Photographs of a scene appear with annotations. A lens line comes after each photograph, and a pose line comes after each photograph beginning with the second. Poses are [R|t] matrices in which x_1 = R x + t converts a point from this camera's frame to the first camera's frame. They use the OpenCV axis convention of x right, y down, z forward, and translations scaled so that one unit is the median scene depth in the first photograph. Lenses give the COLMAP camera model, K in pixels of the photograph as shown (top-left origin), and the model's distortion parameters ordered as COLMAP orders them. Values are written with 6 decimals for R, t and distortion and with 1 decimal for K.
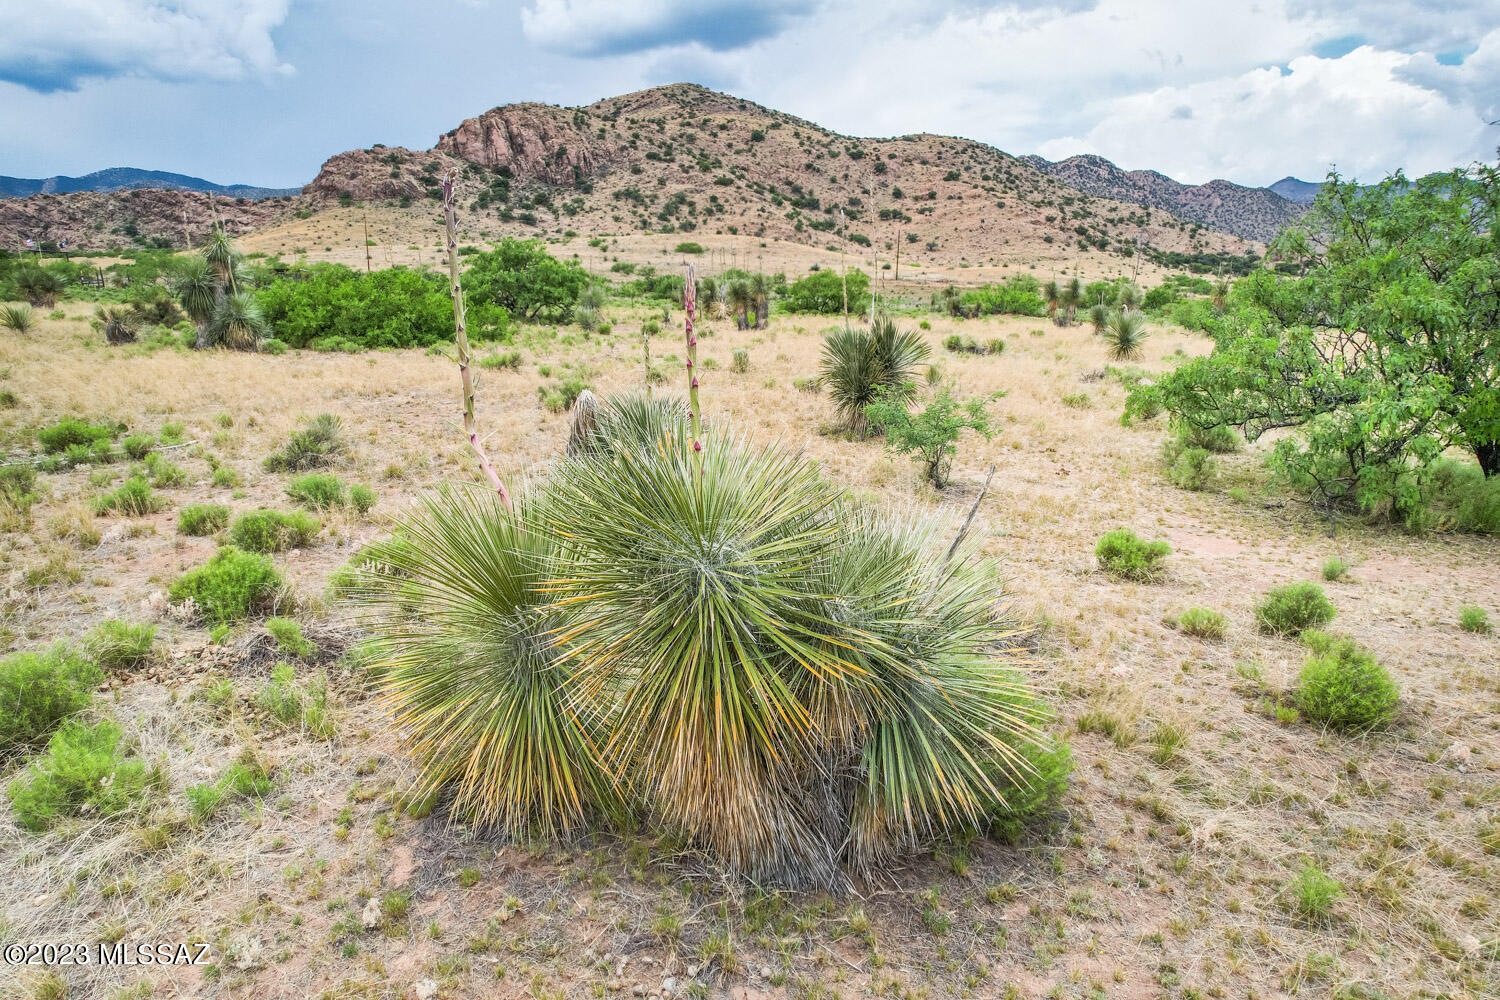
lens RADIAL K [[976.9, 0, 756.4], [0, 976.9, 504.7], [0, 0, 1]] dist [-0.065318, 0.066939]
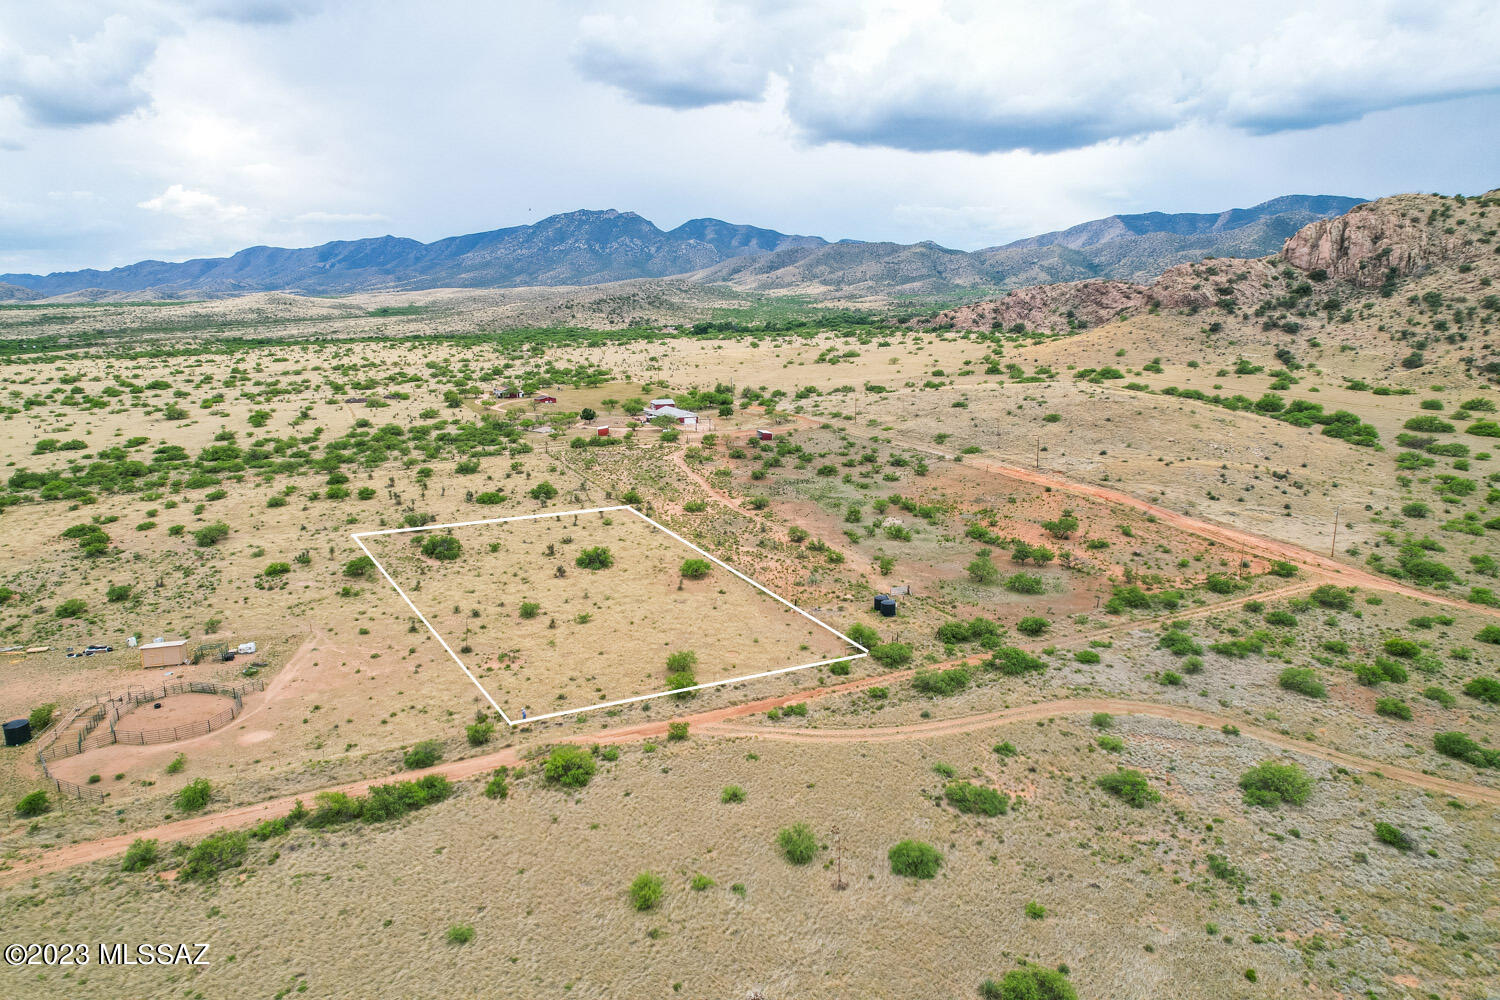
lens RADIAL K [[976.9, 0, 746.4], [0, 976.9, 501.3], [0, 0, 1]] dist [-0.065318, 0.066939]
pose [[0.462140, 0.184700, -0.867359, 0.400609], [-0.194211, 0.975407, 0.104230, -0.077551], [0.865279, 0.120282, 0.486645, -0.051829]]
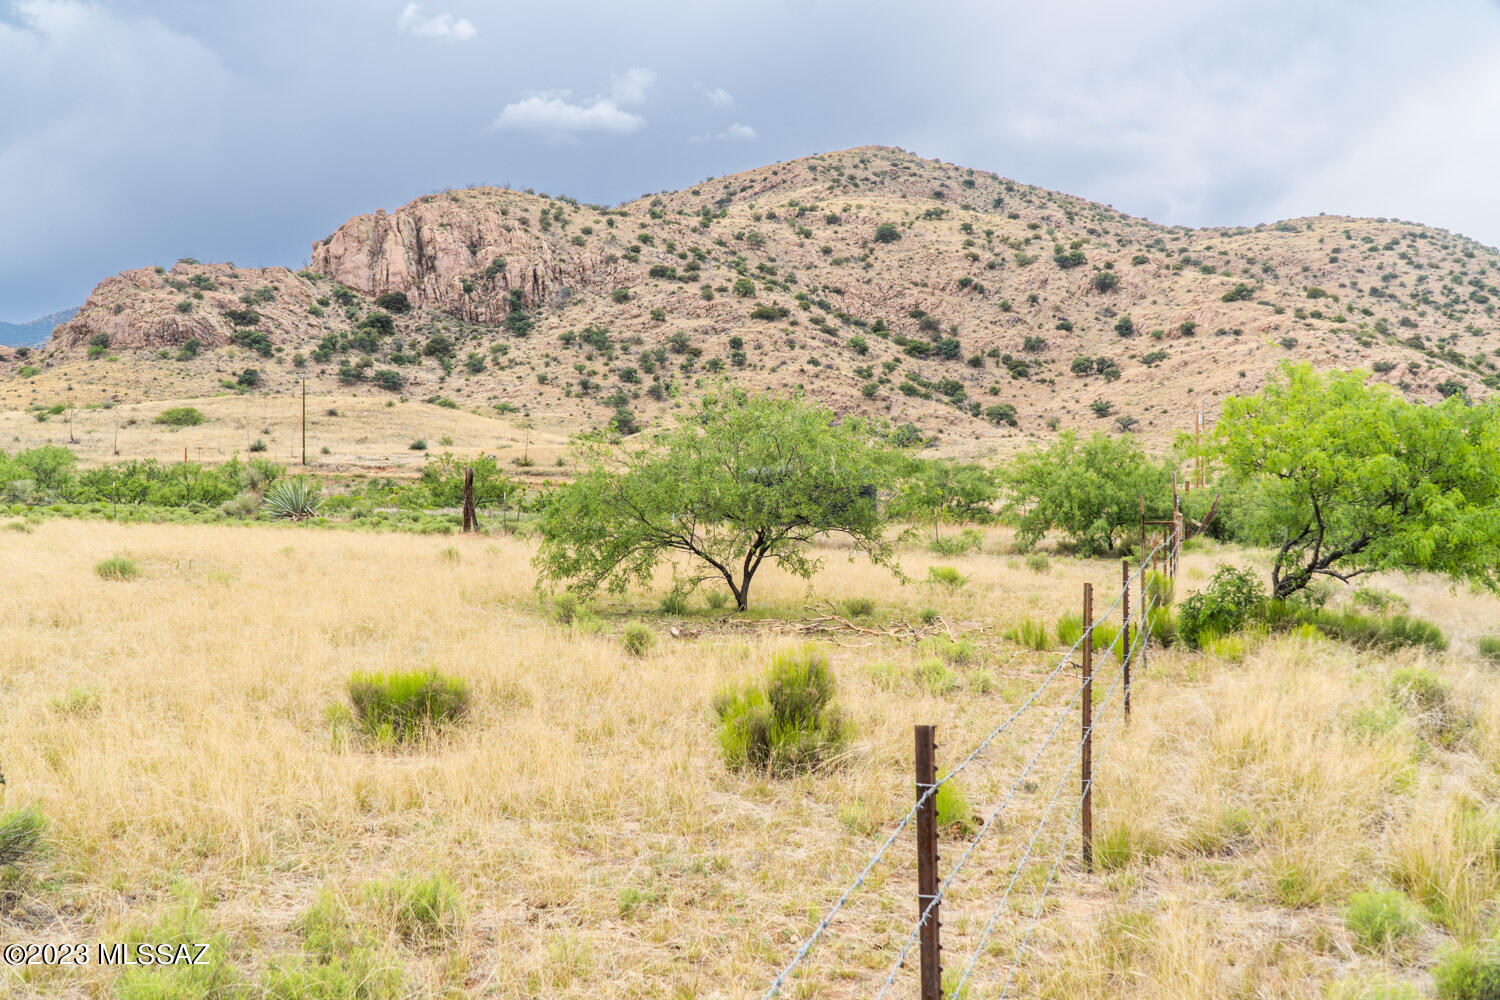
lens RADIAL K [[1846.5, 0, 730.9], [0, 1846.5, 507.7], [0, 0, 1]] dist [0.106895, 0.000000]
pose [[0.968936, 0.006886, -0.247214, 0.198782], [-0.060867, 0.975505, -0.211389, 0.000860], [0.239703, 0.219870, 0.945621, 0.017027]]
